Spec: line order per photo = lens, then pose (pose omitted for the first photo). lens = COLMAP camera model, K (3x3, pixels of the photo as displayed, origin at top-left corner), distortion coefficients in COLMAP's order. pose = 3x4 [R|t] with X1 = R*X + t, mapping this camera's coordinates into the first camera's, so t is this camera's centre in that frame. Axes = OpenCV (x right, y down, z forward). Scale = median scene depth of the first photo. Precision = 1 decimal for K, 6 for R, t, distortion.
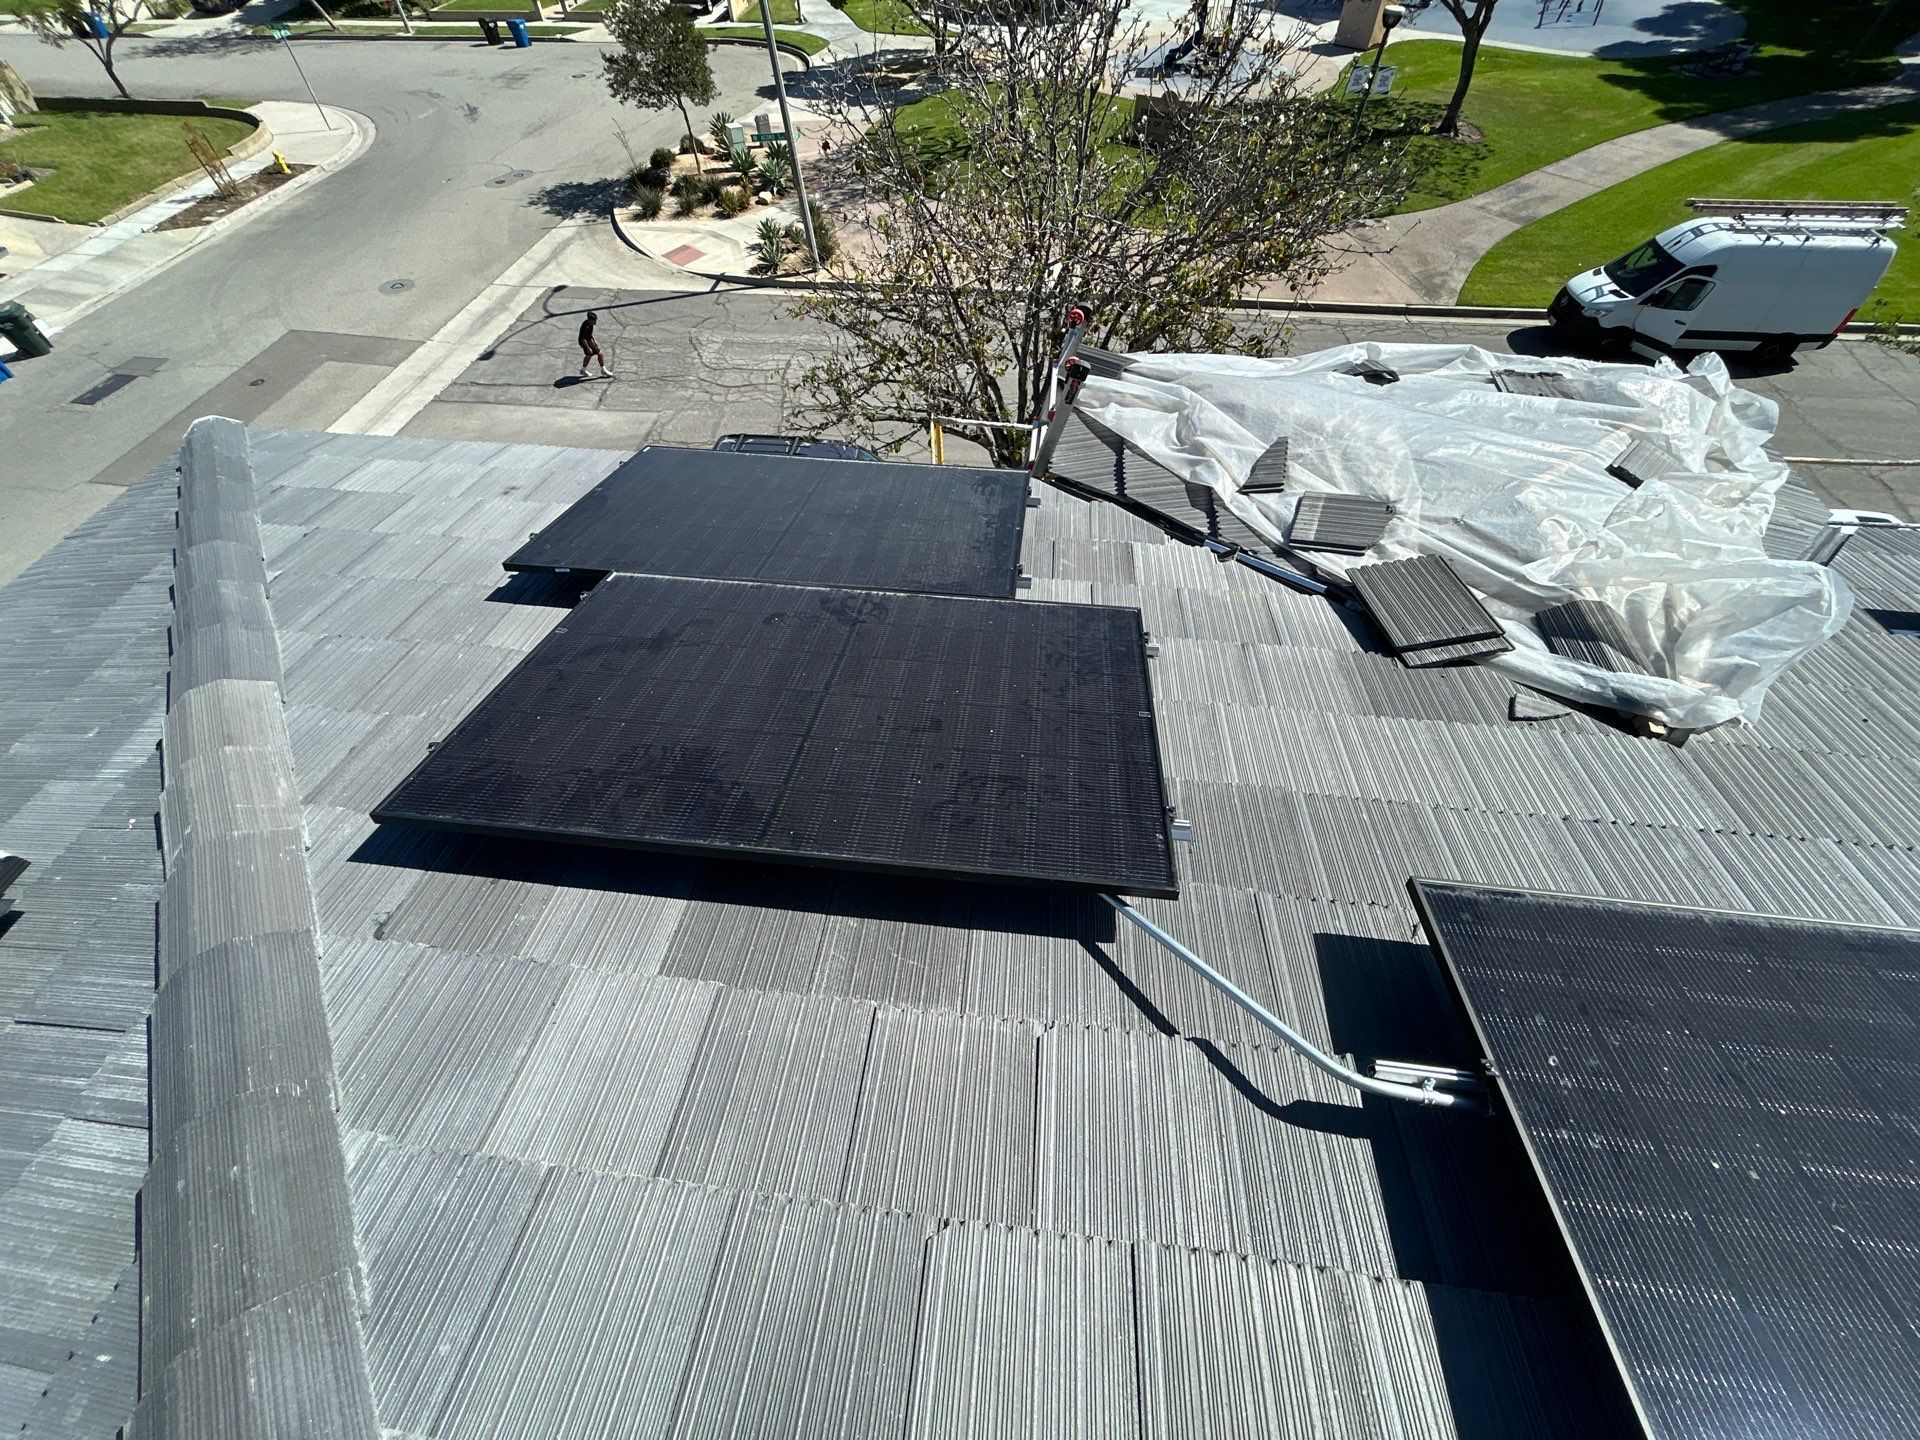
lens RADIAL K [[770.2, 0, 954.2], [0, 770.2, 720.2], [0, 0, 1]] dist [-0.000916, -0.000285]
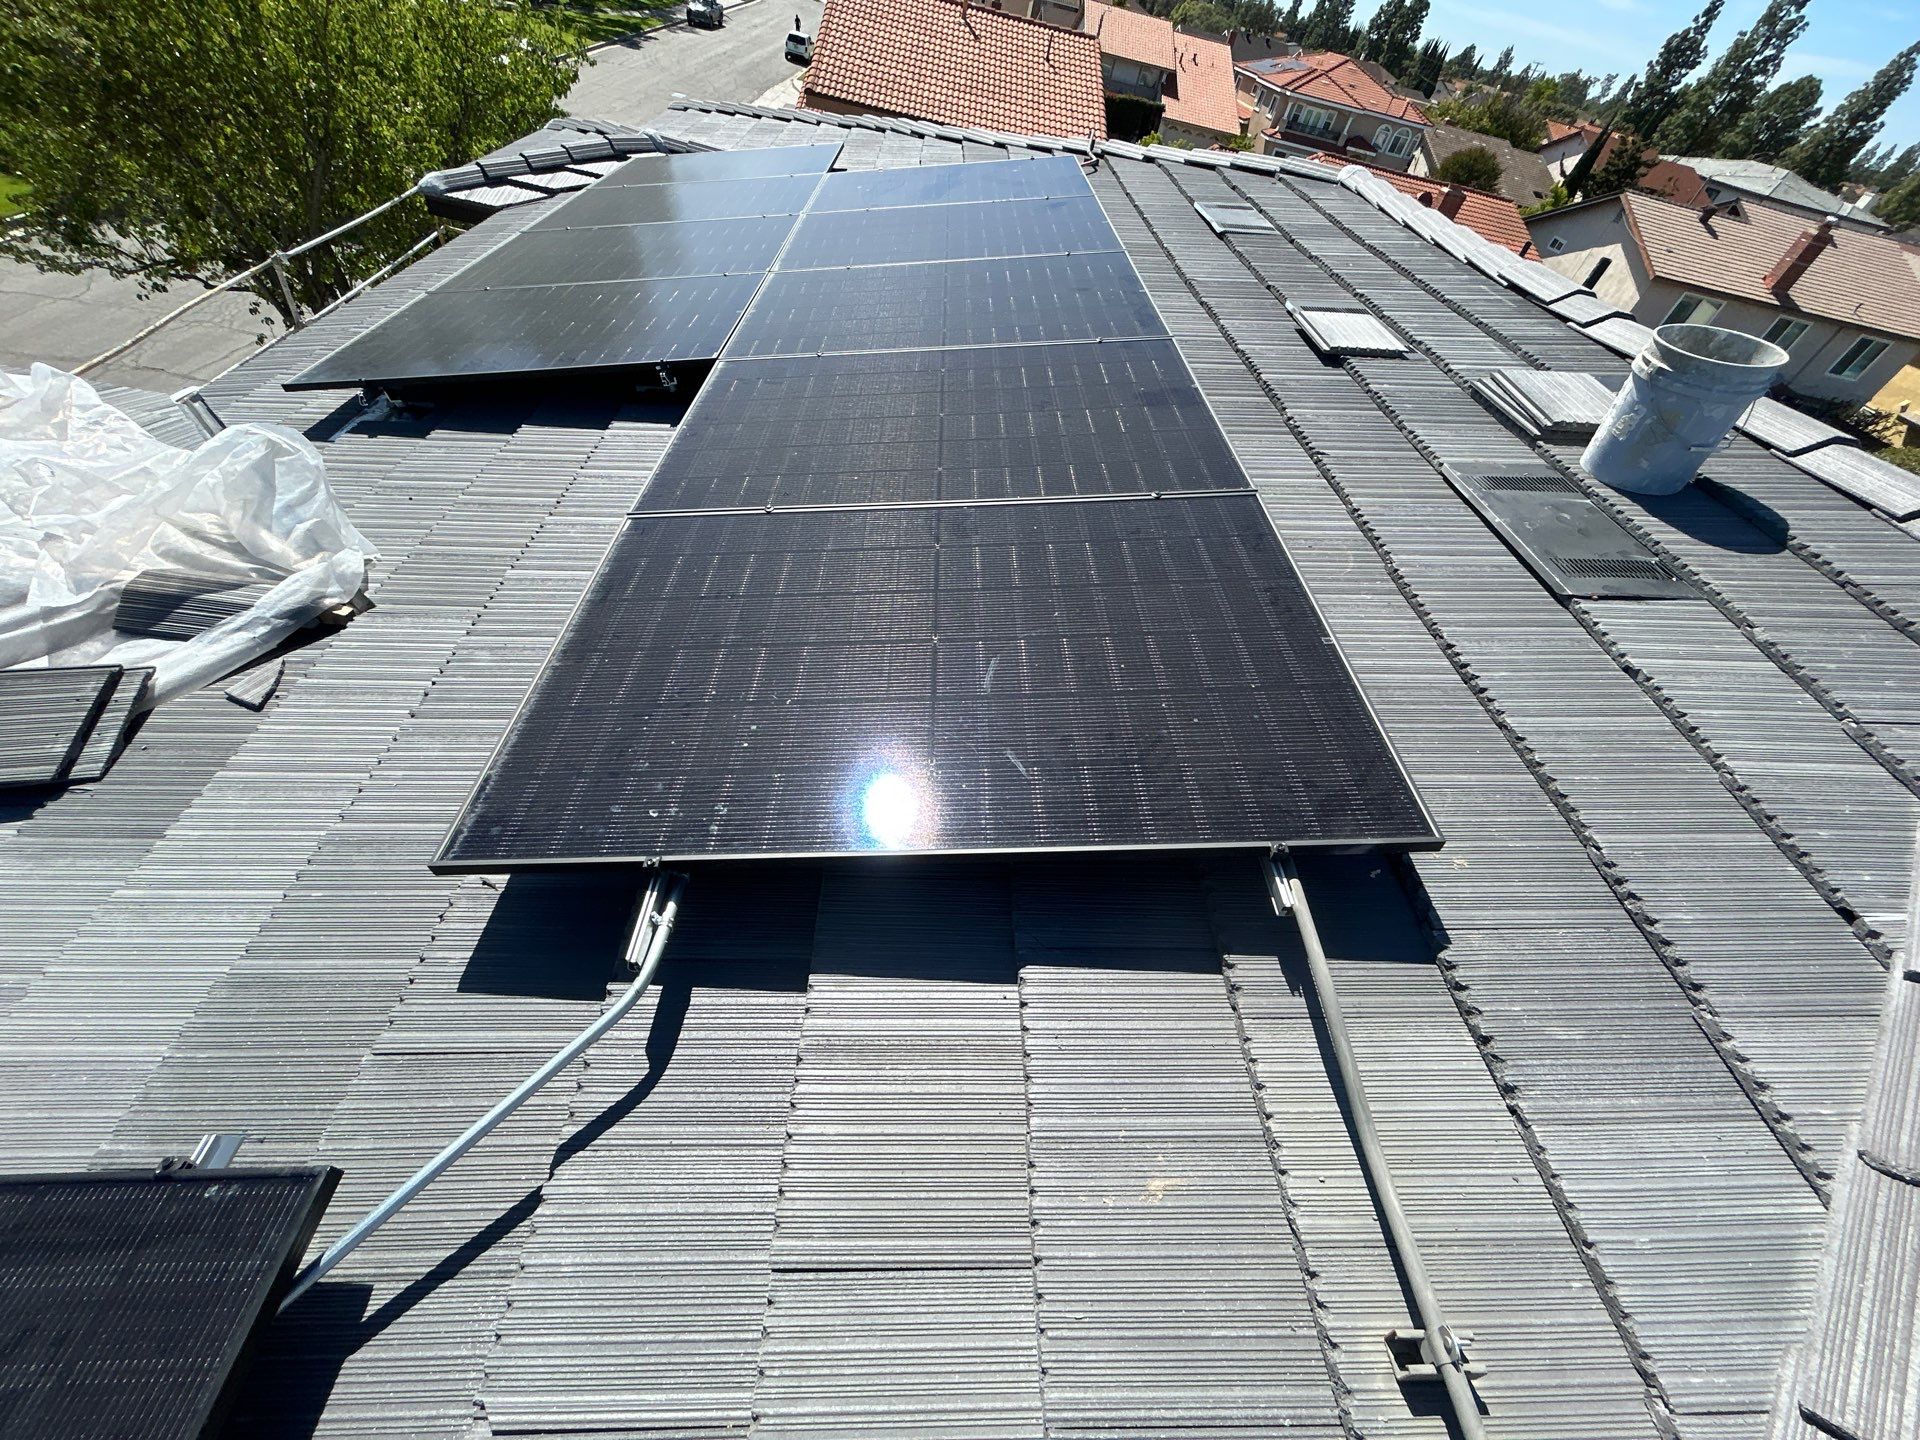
lens RADIAL K [[770.2, 0, 964.8], [0, 770.2, 713.0], [0, 0, 1]] dist [-0.000916, -0.000285]
pose [[-0.134844, -0.705675, 0.695586, 0.028833], [0.647910, 0.468335, 0.600729, -0.006607], [-0.749687, 0.531681, 0.394062, 0.106090]]
